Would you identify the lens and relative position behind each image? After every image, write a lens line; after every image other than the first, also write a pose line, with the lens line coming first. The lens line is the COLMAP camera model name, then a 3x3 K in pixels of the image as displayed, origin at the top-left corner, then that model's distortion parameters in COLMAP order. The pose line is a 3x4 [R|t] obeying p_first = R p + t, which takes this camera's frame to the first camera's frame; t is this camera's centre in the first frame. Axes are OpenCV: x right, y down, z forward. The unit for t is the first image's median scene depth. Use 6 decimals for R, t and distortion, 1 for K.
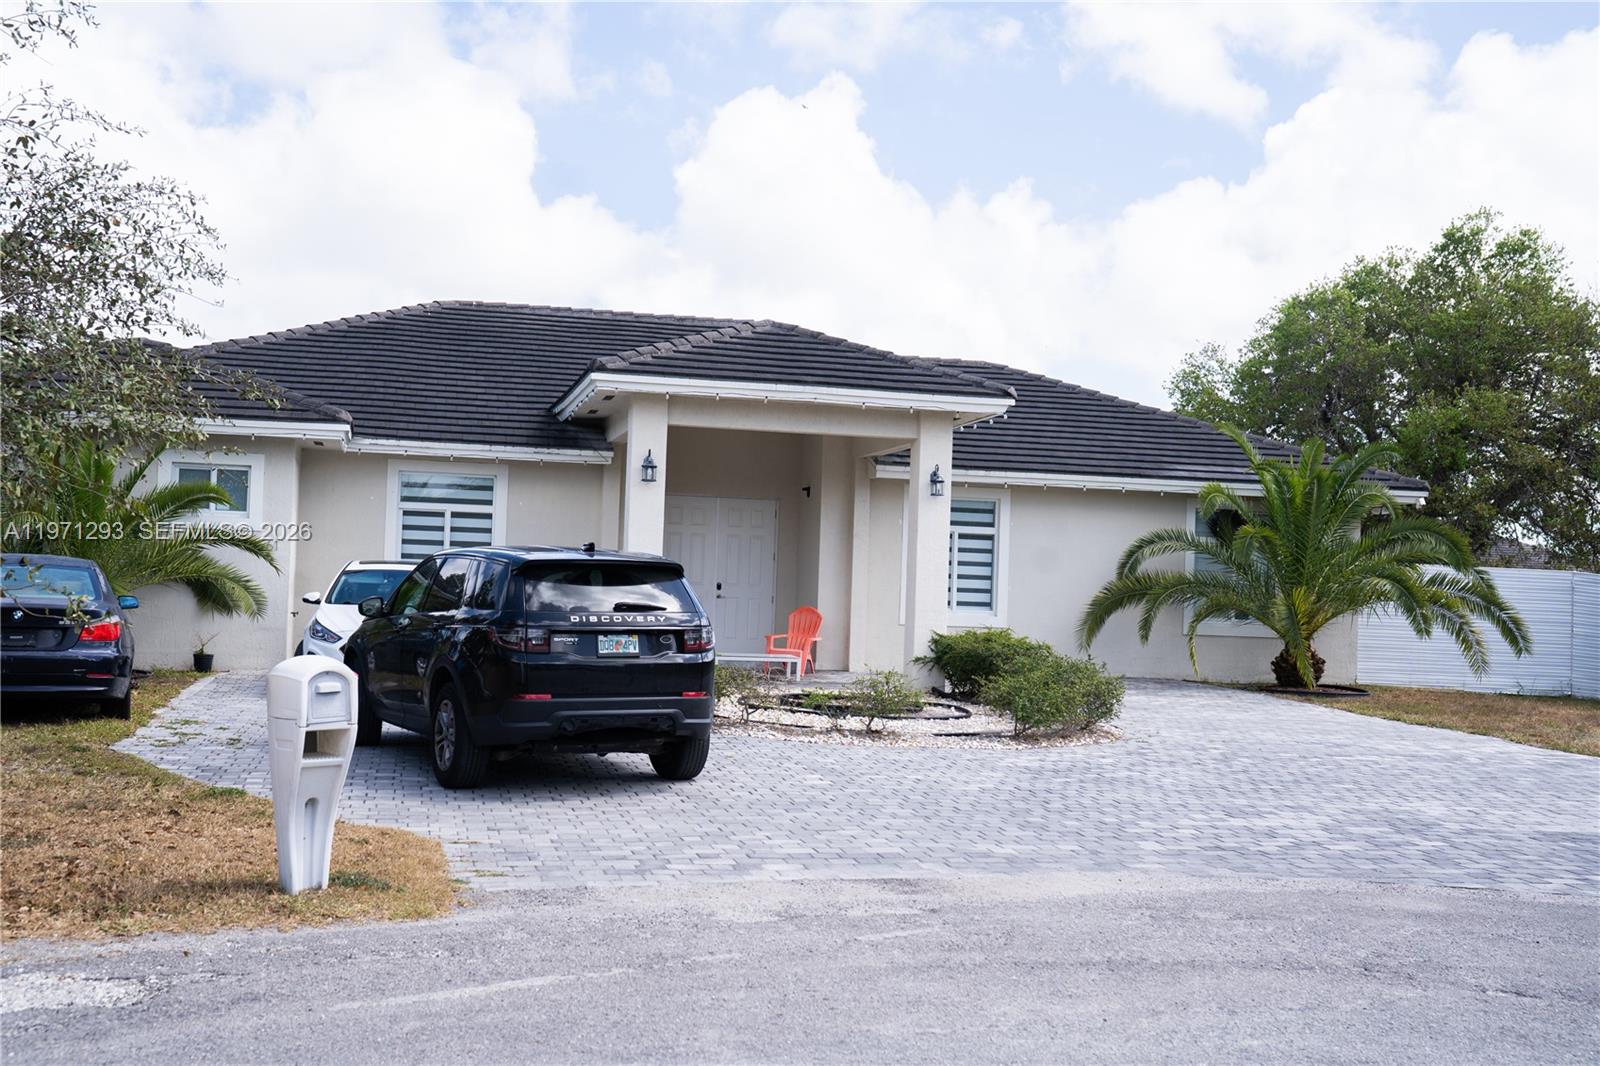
lens RADIAL K [[1824.3, 0, 801.2], [0, 1824.3, 547.0], [0, 0, 1]] dist [0.107874, 0.000000]
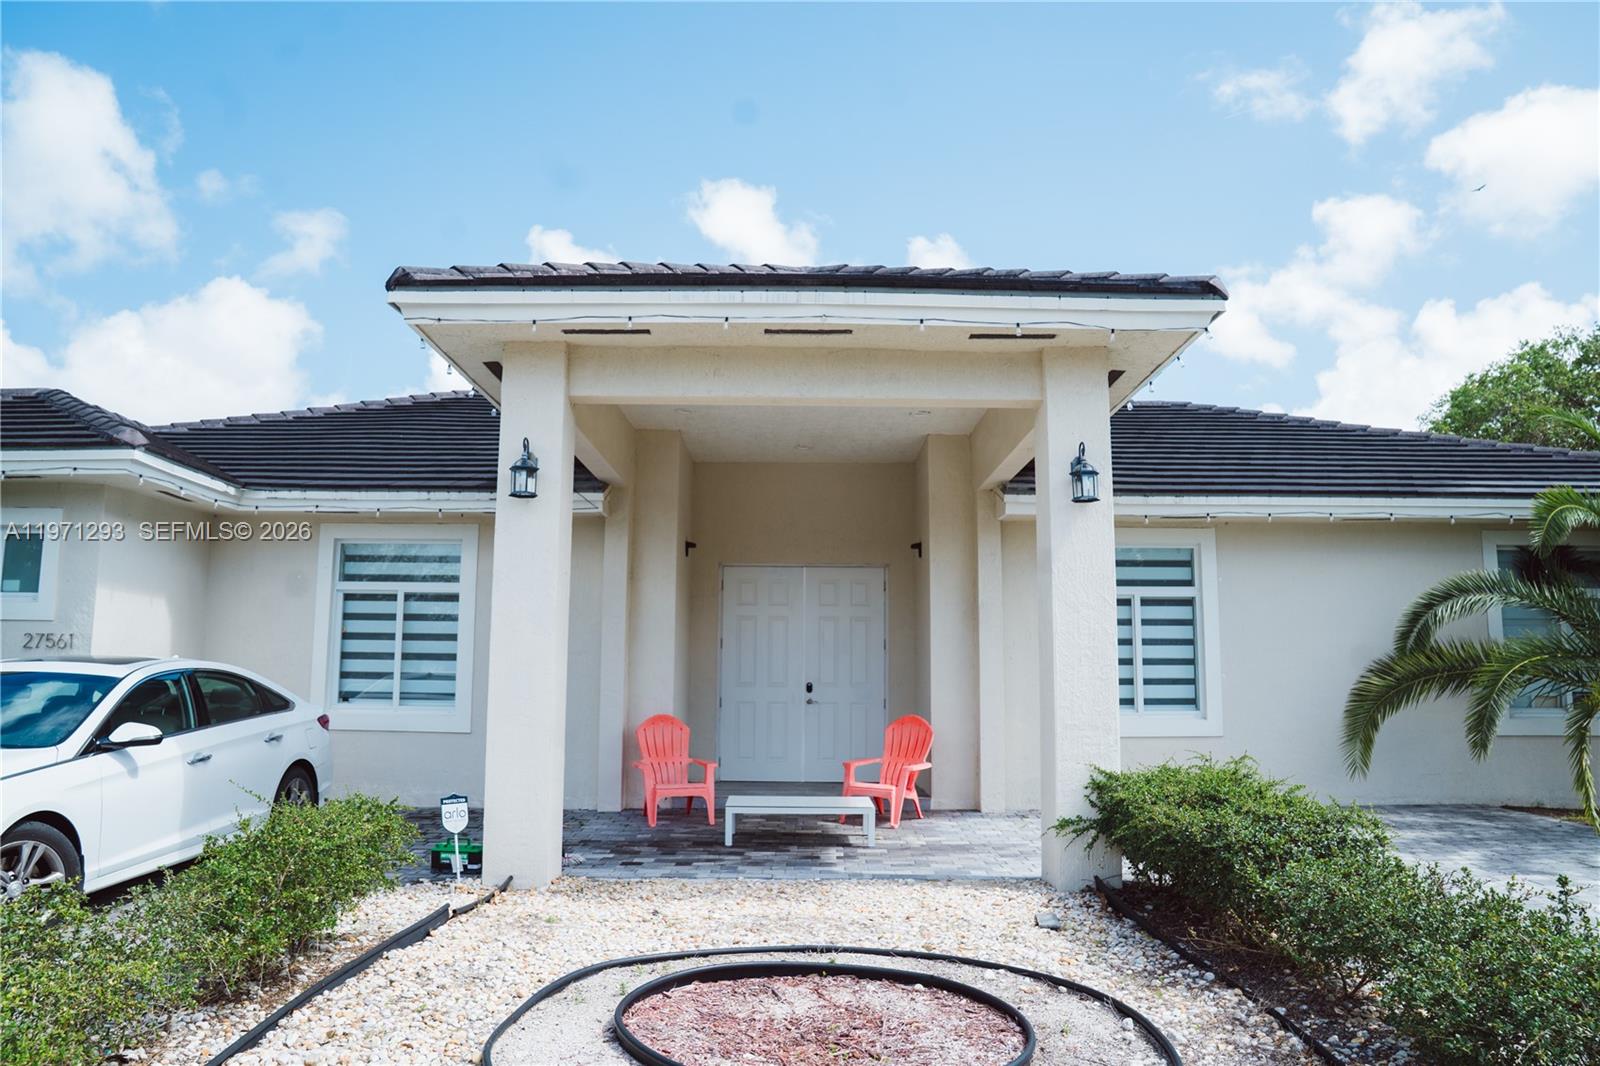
lens RADIAL K [[1127.5, 0, 802.1], [0, 1127.5, 534.5], [0, 0, 1]] dist [-0.119339, 0.079191]
pose [[0.975412, -0.056877, -0.212922, 0.073134], [0.032690, 0.992776, -0.115443, 0.017617], [0.217950, 0.105644, 0.970225, 0.782957]]
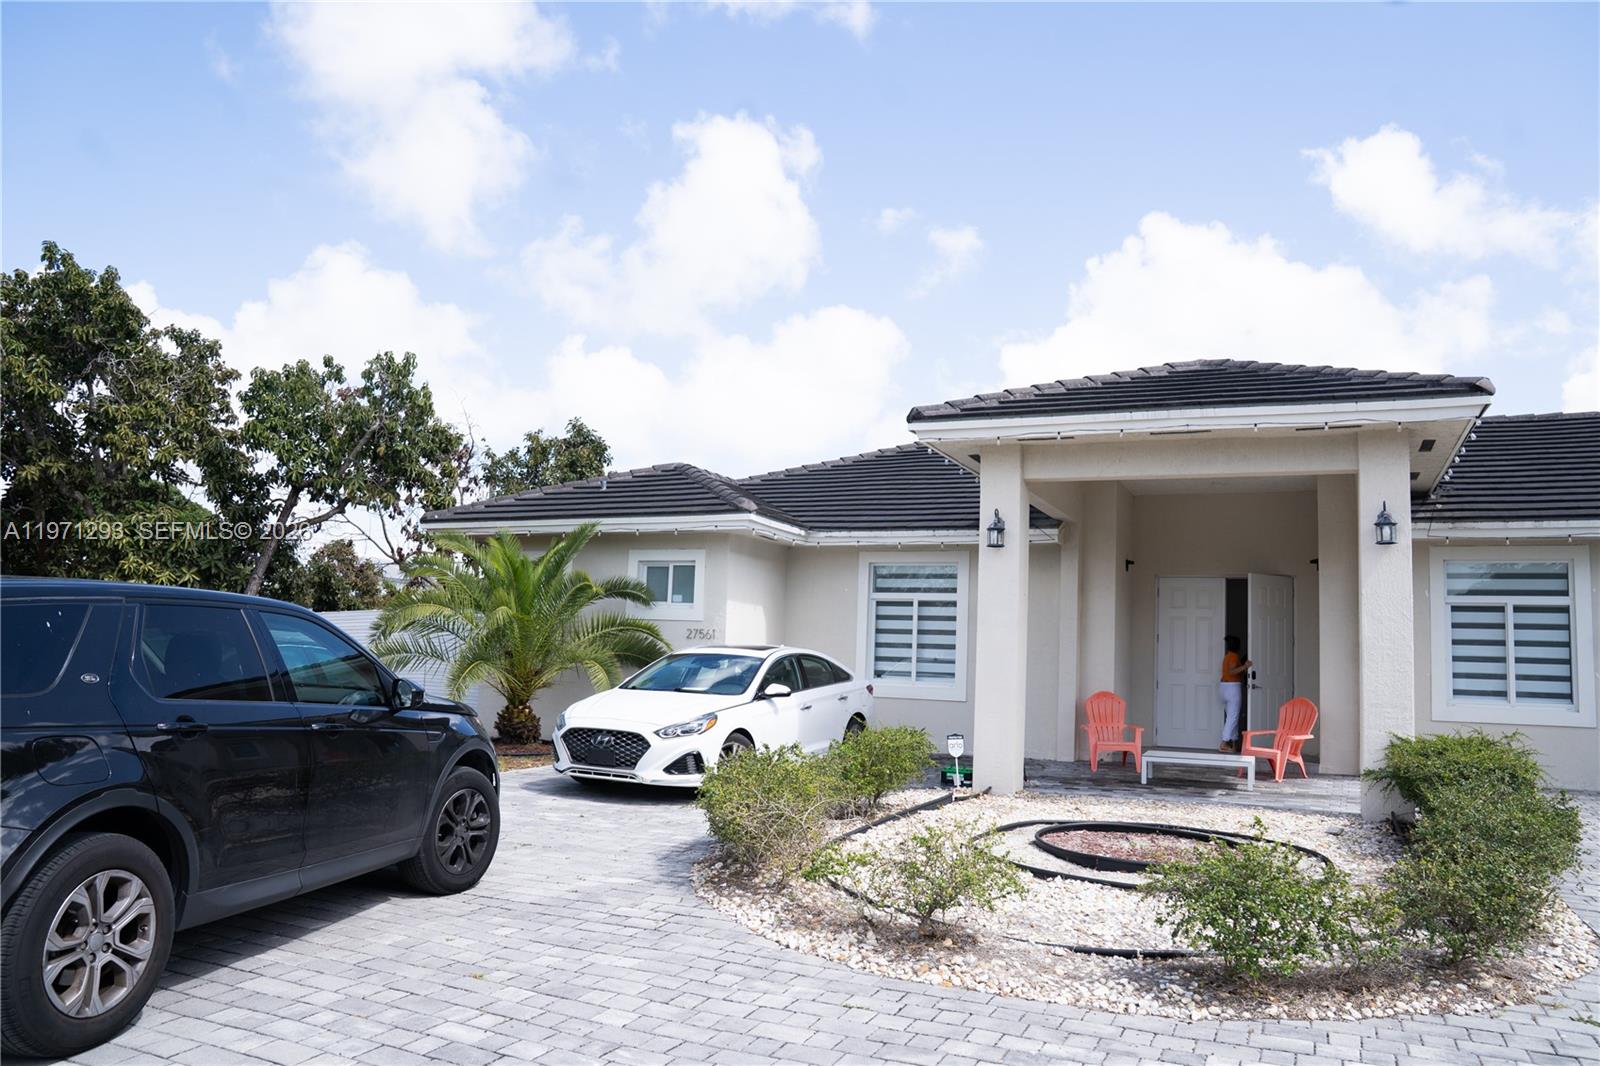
lens RADIAL K [[1141.7, 0, 795.5], [0, 1141.7, 541.2], [0, 0, 1]] dist [-0.123855, 0.097854]
pose [[0.791911, -0.069082, -0.606717, 0.180113], [0.006271, 0.994448, -0.105045, 0.017768], [0.610605, 0.079382, 0.787947, 0.594038]]
